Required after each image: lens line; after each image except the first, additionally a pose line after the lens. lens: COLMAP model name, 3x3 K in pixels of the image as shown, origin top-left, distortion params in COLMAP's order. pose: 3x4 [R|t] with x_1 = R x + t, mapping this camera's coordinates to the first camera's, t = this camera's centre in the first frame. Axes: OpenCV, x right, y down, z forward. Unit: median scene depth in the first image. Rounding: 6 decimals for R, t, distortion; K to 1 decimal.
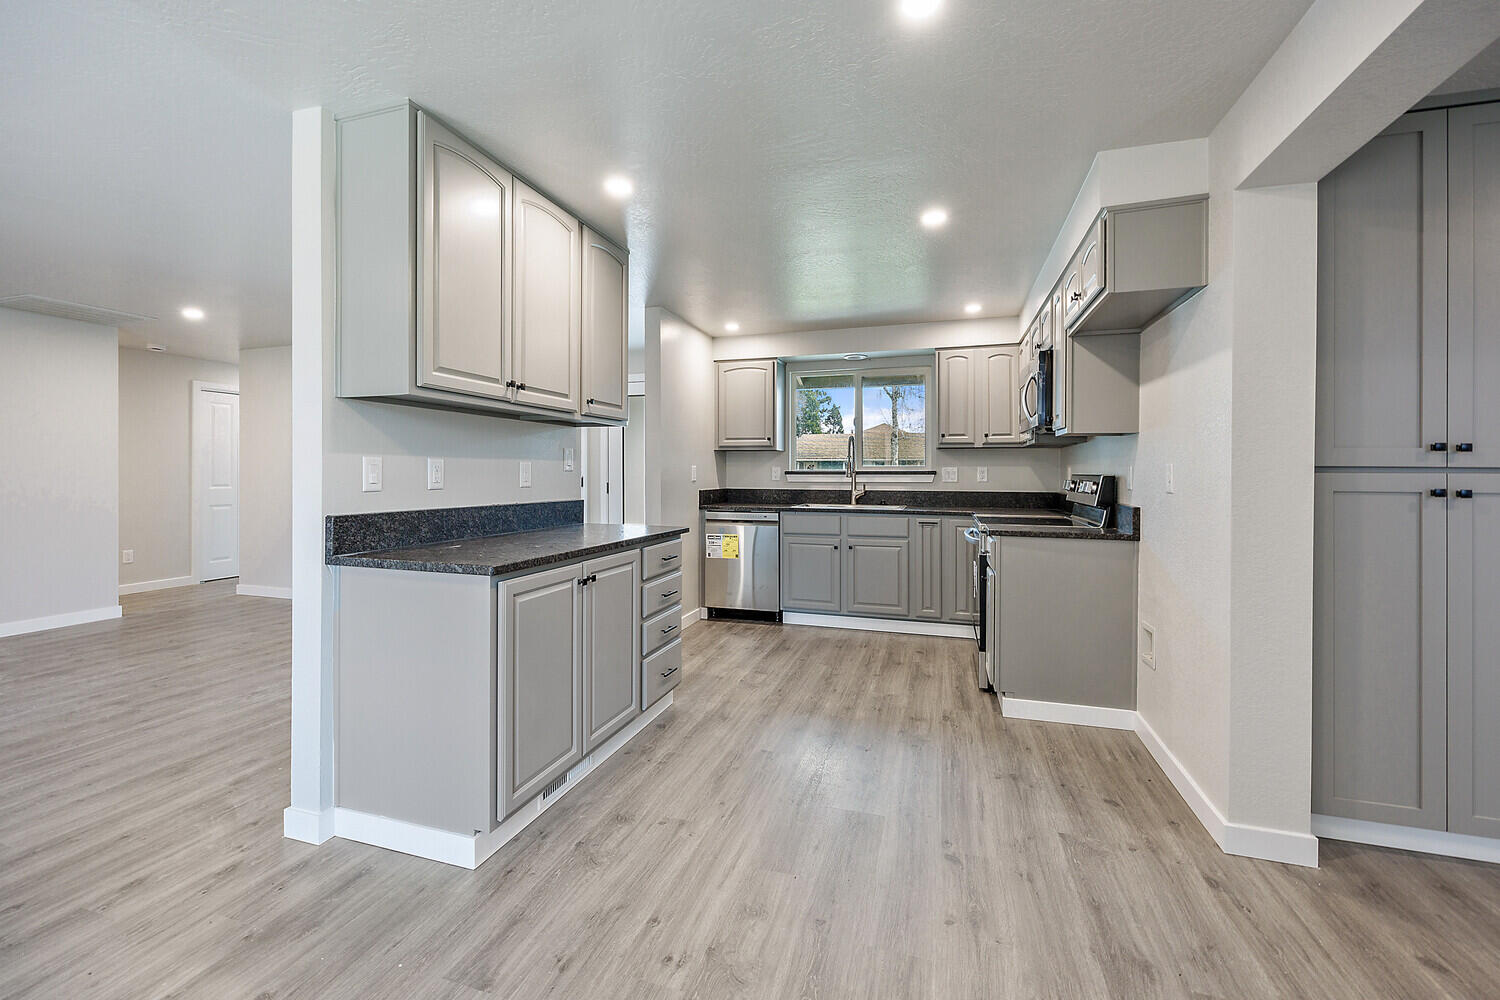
lens RADIAL K [[616.6, 0, 751.5], [0, 616.6, 477.1], [0, 0, 1]] dist [-0.001695, -0.000284]
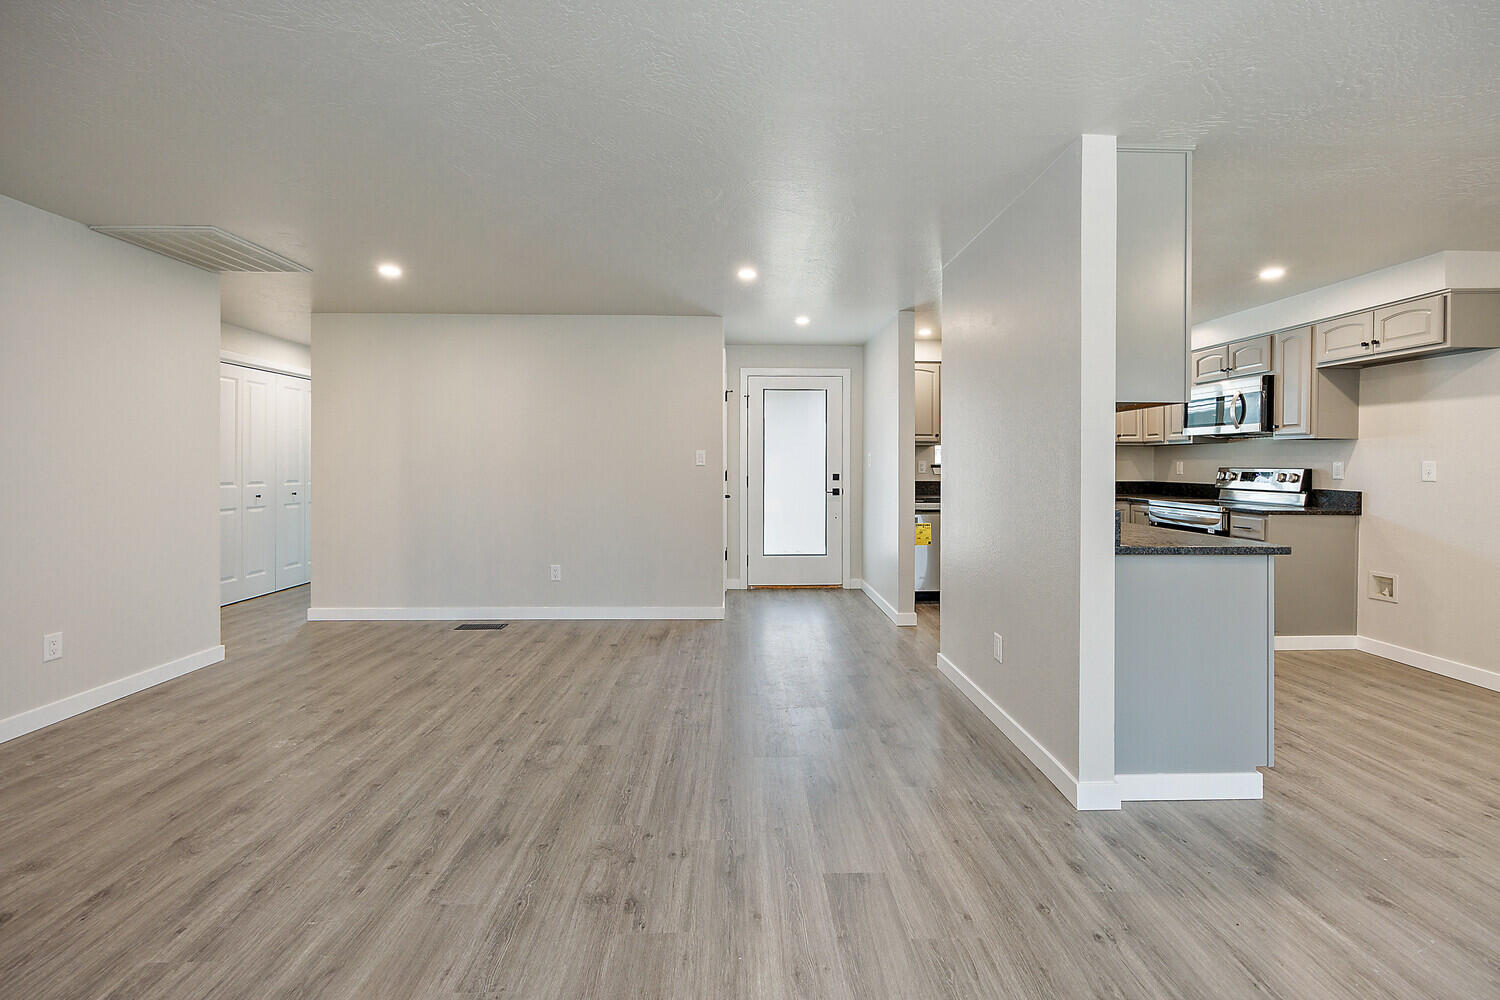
lens RADIAL K [[616.6, 0, 751.5], [0, 616.6, 477.1], [0, 0, 1]] dist [-0.001695, -0.000284]
pose [[0.943855, -0.009125, 0.330233, -0.739978], [0.003575, 0.999842, 0.017410, -0.009120], [-0.330339, -0.015252, 0.943739, 0.080512]]
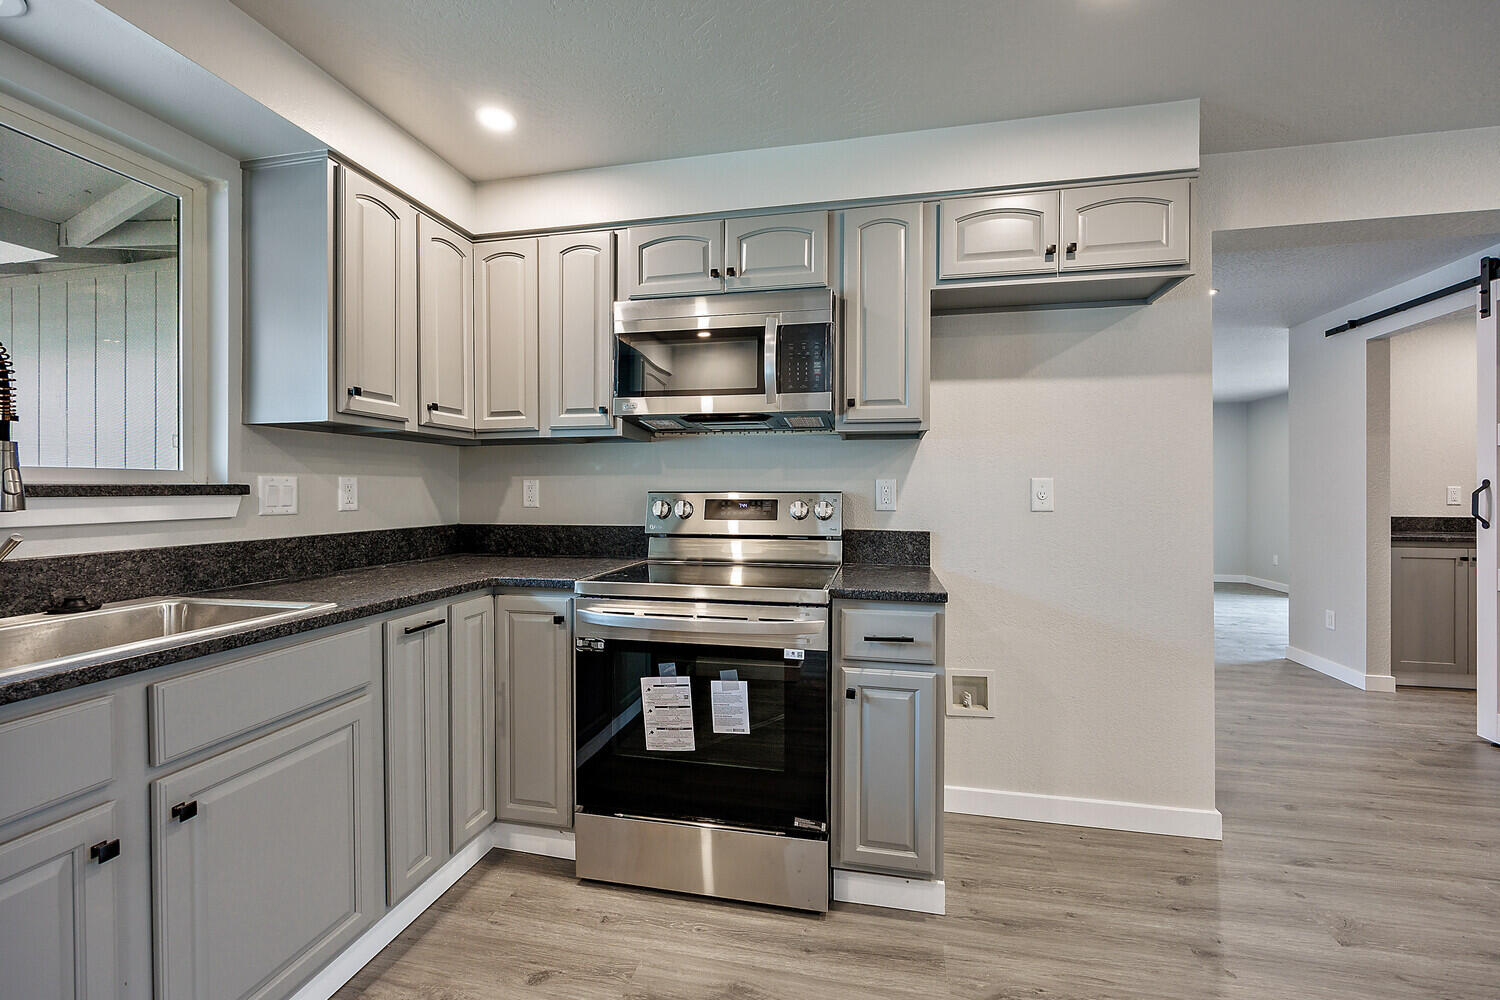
lens RADIAL K [[605.5, 0, 750.8], [0, 605.5, 490.1], [0, 0, 1]] dist [-0.000321, -0.000546]
pose [[-0.098492, -0.001311, 0.995137, -0.088611], [0.009273, 0.999955, 0.002235, -0.005457], [-0.995095, 0.009448, -0.098475, 0.832086]]
